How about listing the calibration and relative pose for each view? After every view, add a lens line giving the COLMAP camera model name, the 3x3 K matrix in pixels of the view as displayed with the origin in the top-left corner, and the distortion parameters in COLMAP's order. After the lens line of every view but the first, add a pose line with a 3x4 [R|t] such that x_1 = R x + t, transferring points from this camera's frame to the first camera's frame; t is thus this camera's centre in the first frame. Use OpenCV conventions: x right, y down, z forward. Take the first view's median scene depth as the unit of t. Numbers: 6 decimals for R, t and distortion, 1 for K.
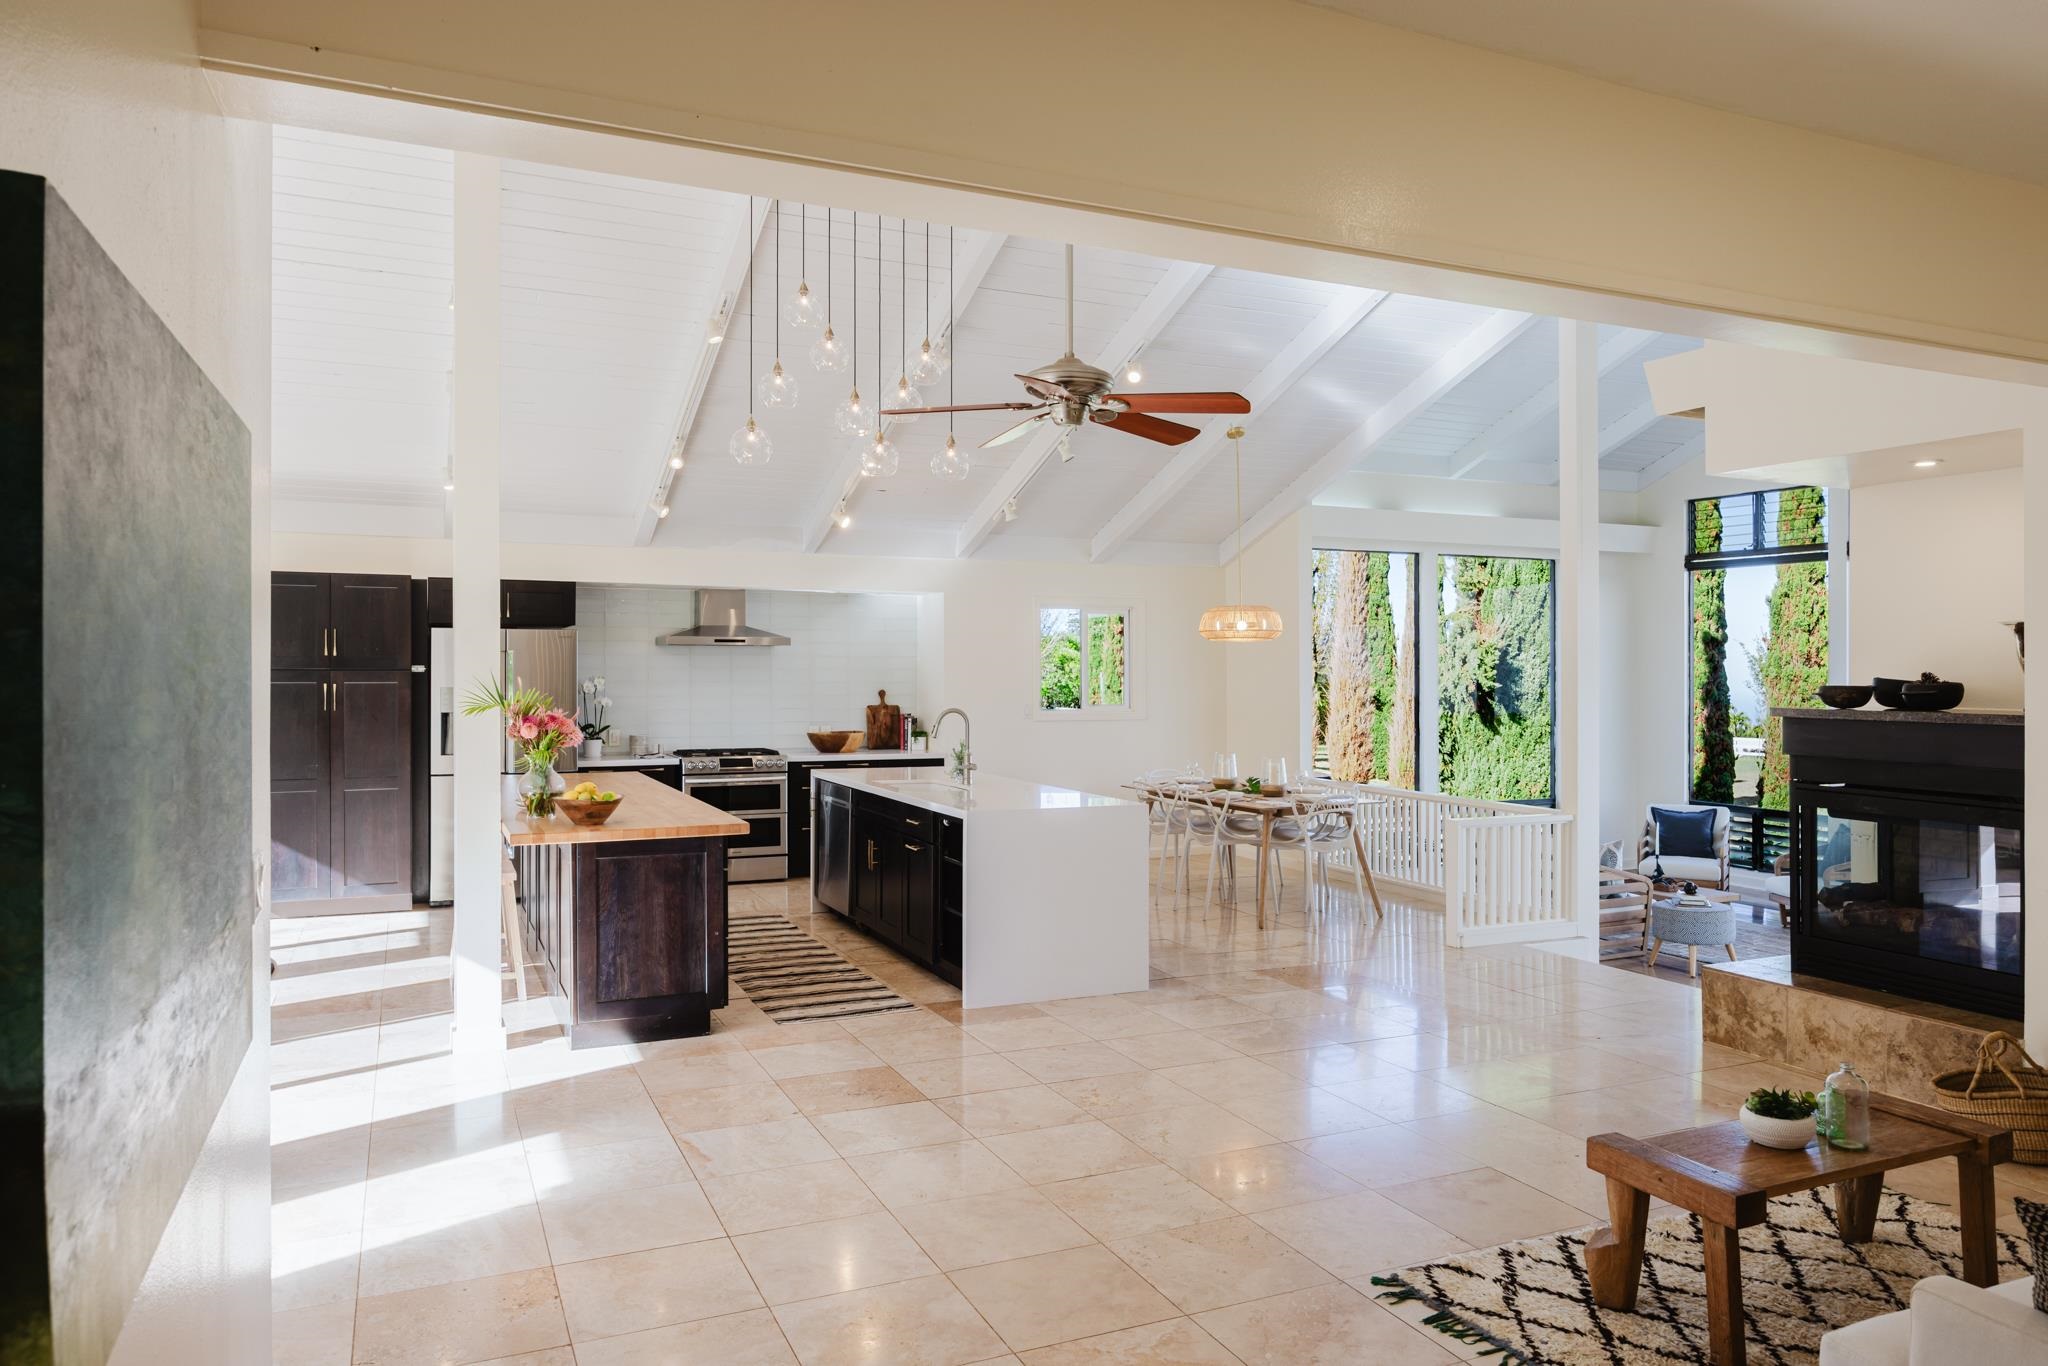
lens RADIAL K [[1354.4, 0, 1033.0], [0, 1354.4, 673.5], [0, 0, 1]] dist [0.002164, 0.000320]
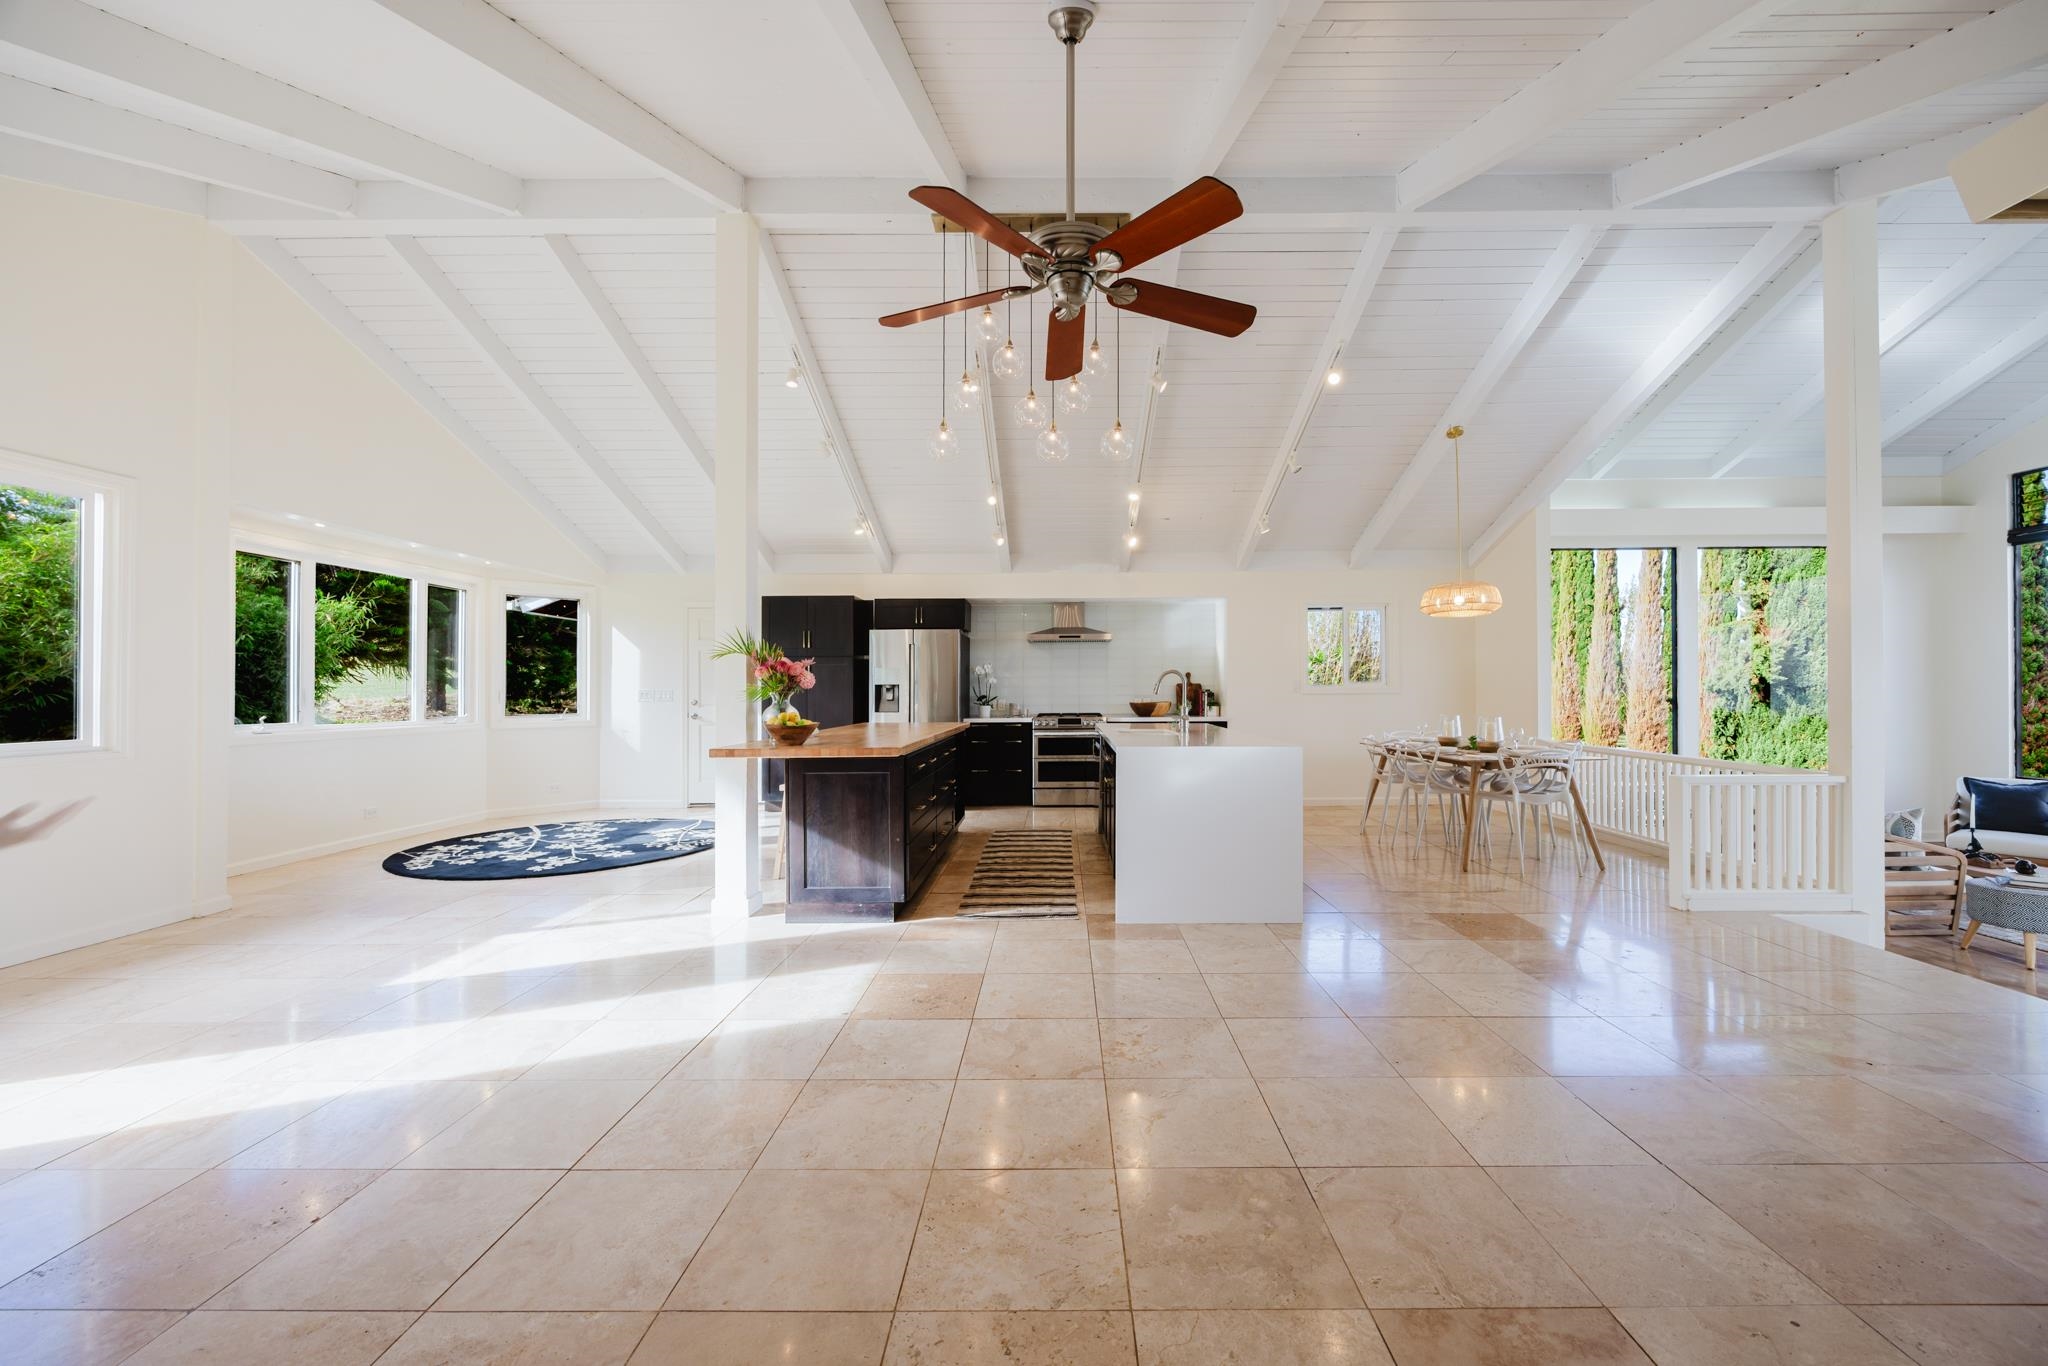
lens RADIAL K [[786.4, 0, 1057.1], [0, 786.4, 694.5], [0, 0, 1]] dist [-0.001598, -0.000110]
pose [[0.909756, -0.006178, -0.415097, 0.116514], [0.007547, 0.999970, 0.001658, 0.038077], [0.415074, -0.004641, 0.909776, 0.257857]]
